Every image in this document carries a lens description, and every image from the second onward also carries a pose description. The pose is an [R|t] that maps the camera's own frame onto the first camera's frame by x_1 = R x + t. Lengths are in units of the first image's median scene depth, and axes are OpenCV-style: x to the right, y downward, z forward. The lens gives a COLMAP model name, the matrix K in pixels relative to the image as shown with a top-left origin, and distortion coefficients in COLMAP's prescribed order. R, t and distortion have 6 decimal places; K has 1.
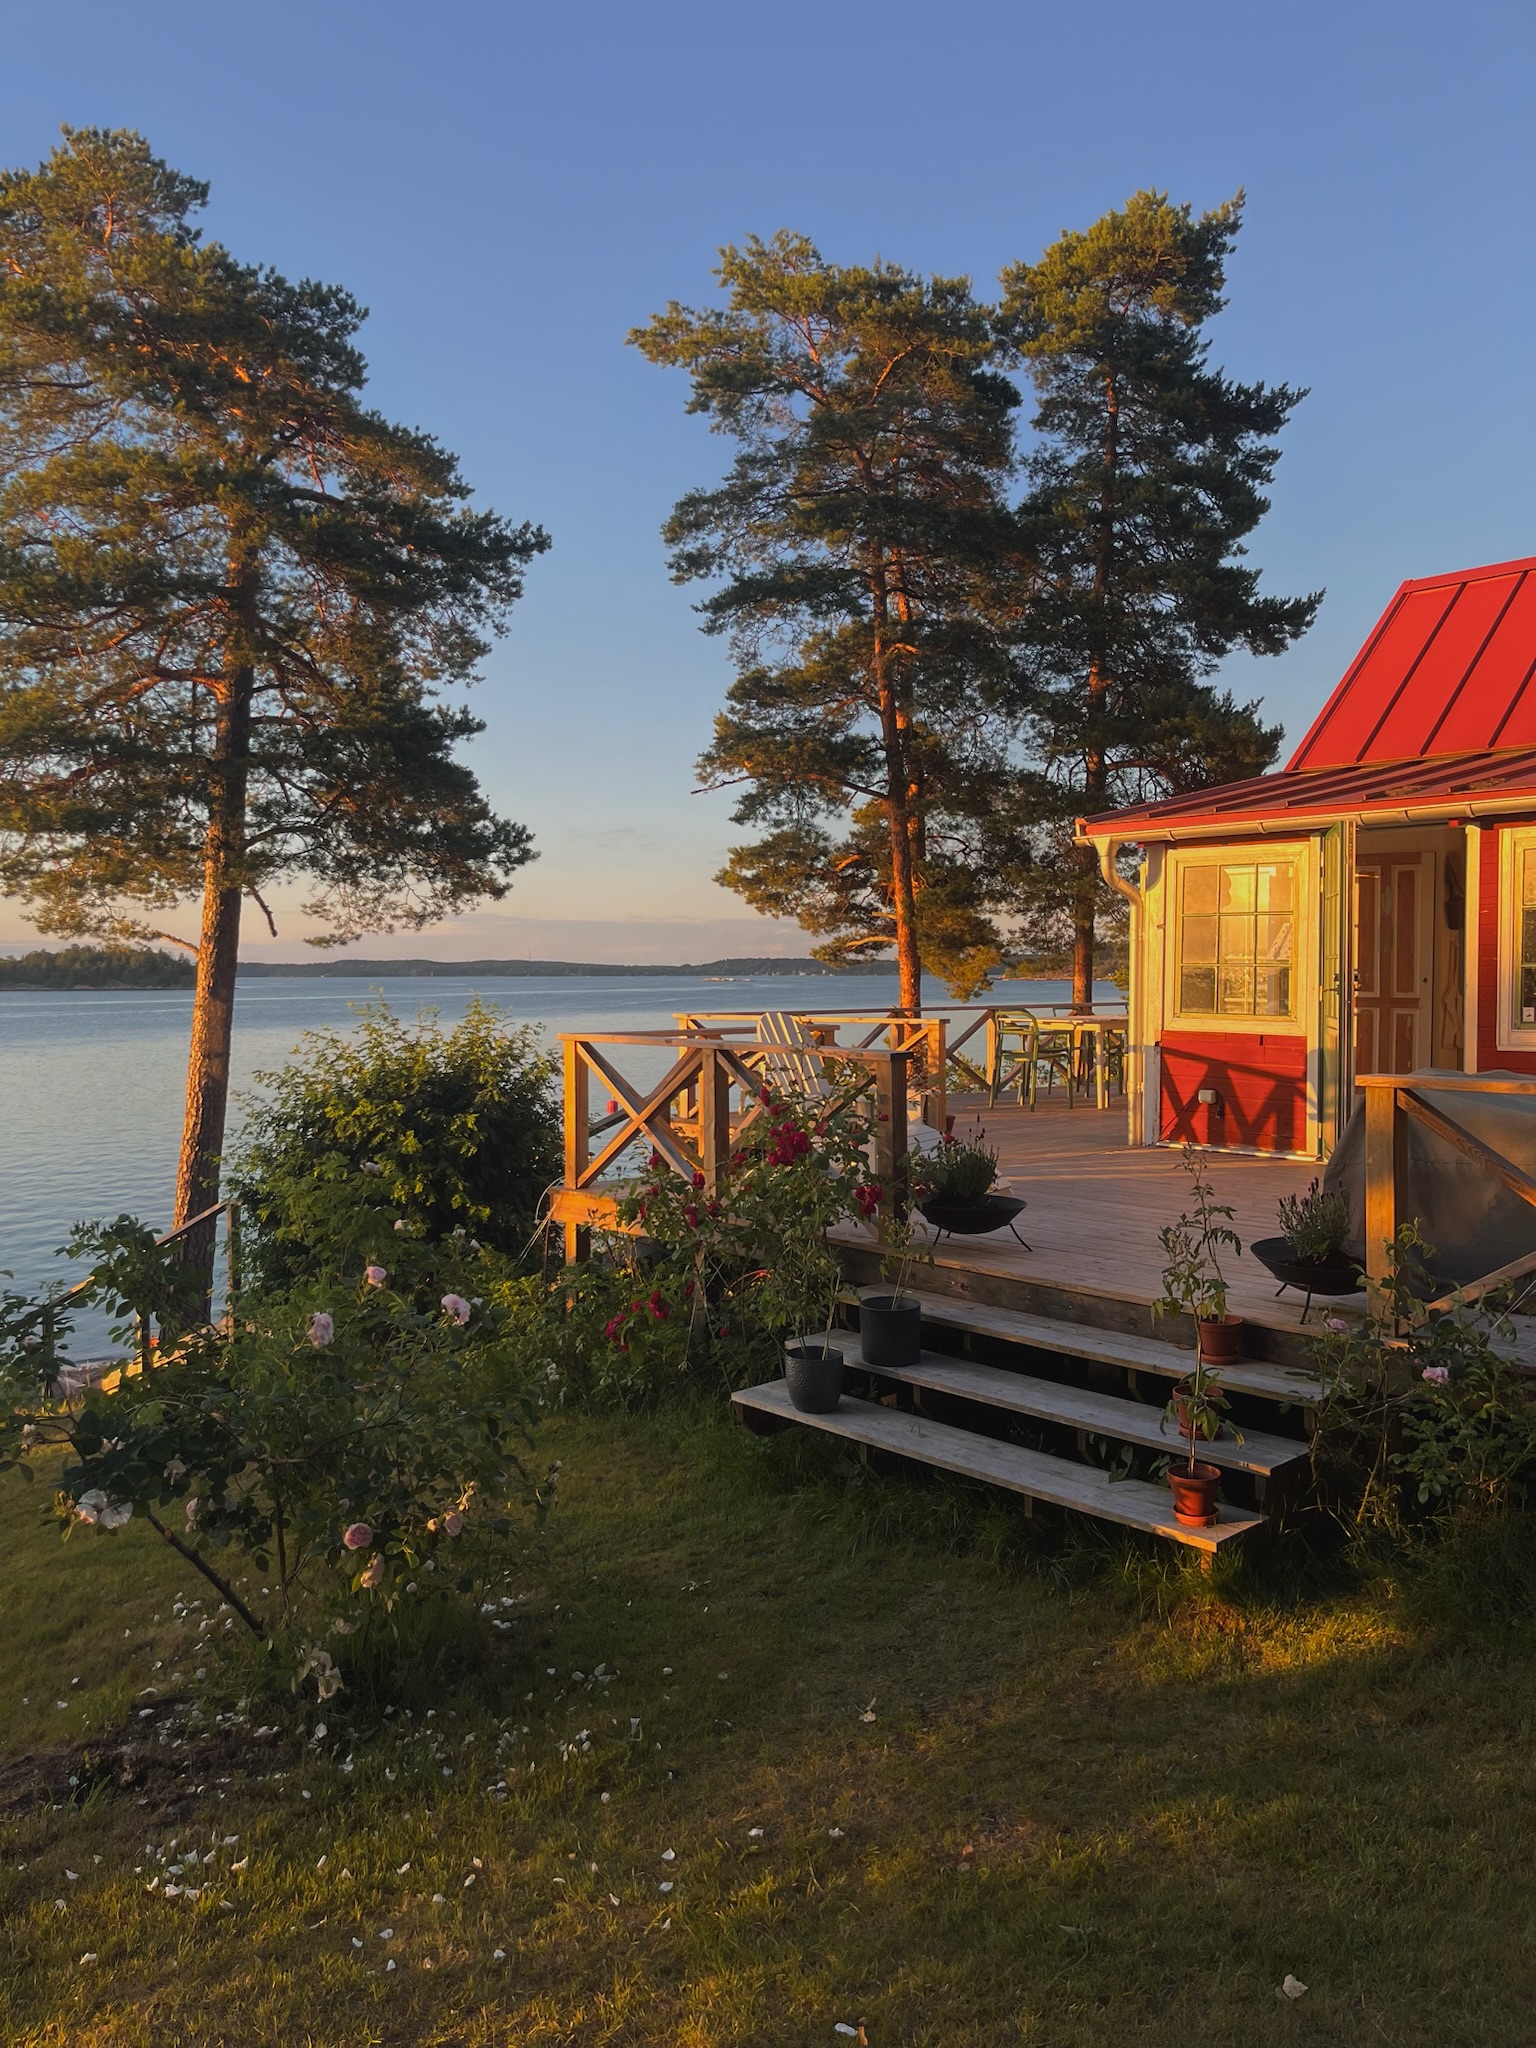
lens RADIAL K [[1534.4, 0, 768.3], [0, 1534.4, 1024.4], [0, 0, 1]] dist [0.062757, -0.002404]
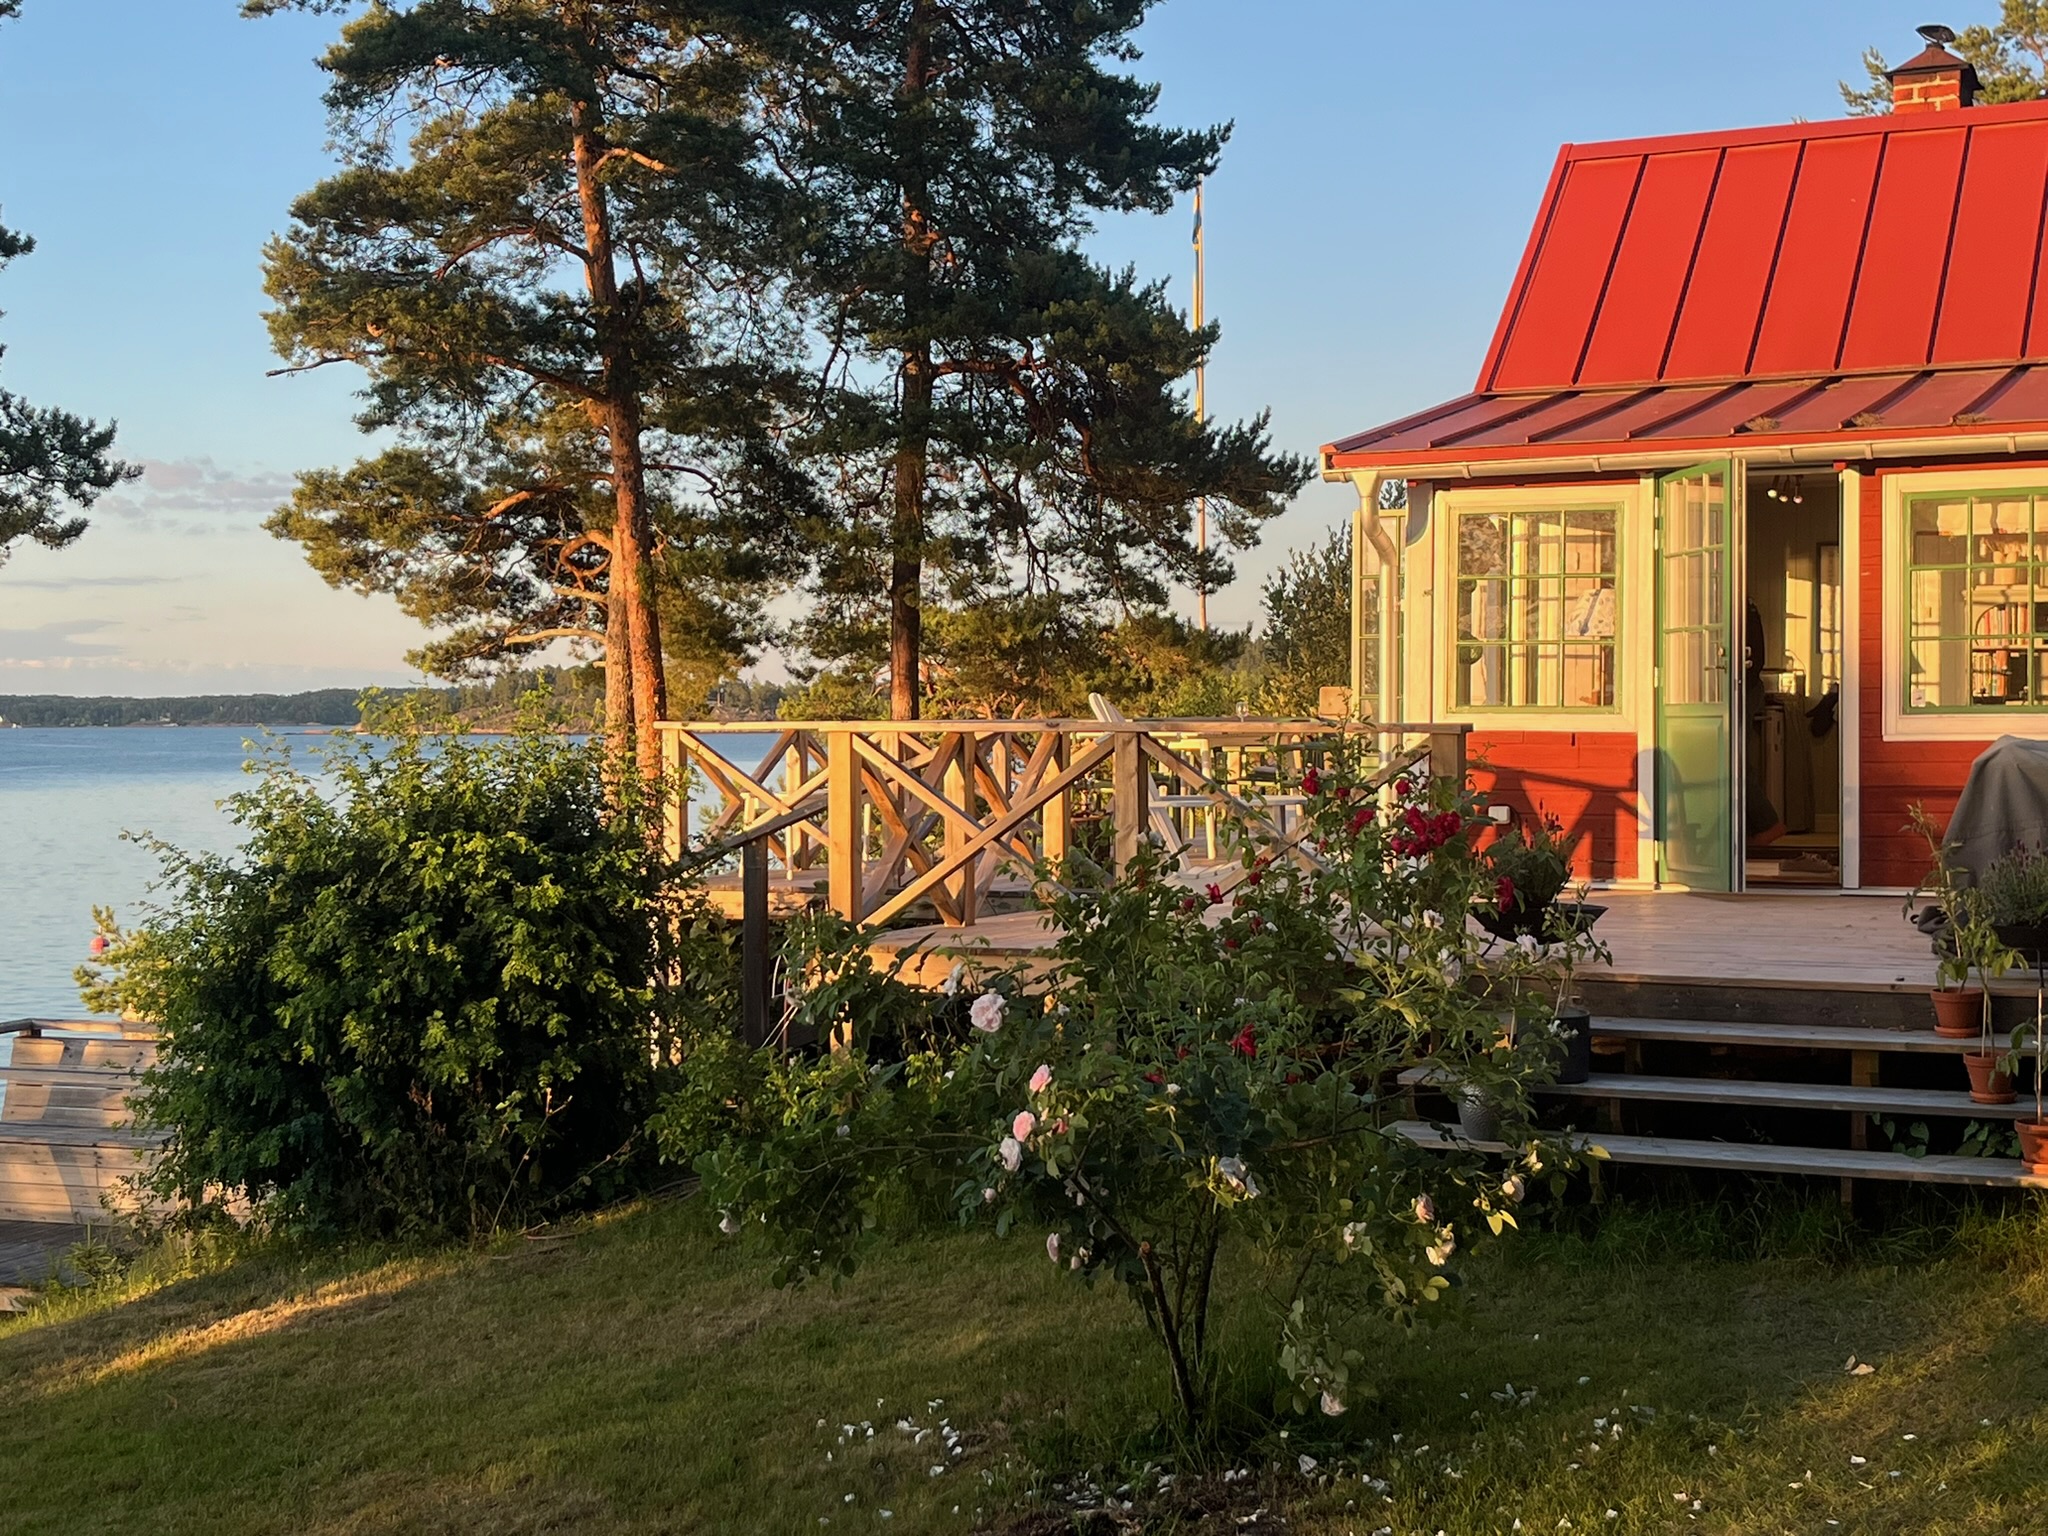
lens RADIAL K [[2707.2, 0, 1024.7], [0, 2707.2, 768.8], [0, 0, 1]] dist [0.120563, 0.000000]
pose [[0.930177, -0.007824, 0.367029, -0.163078], [0.013149, 0.999841, -0.012009, 0.014008], [-0.366877, 0.015996, 0.930132, -0.062771]]
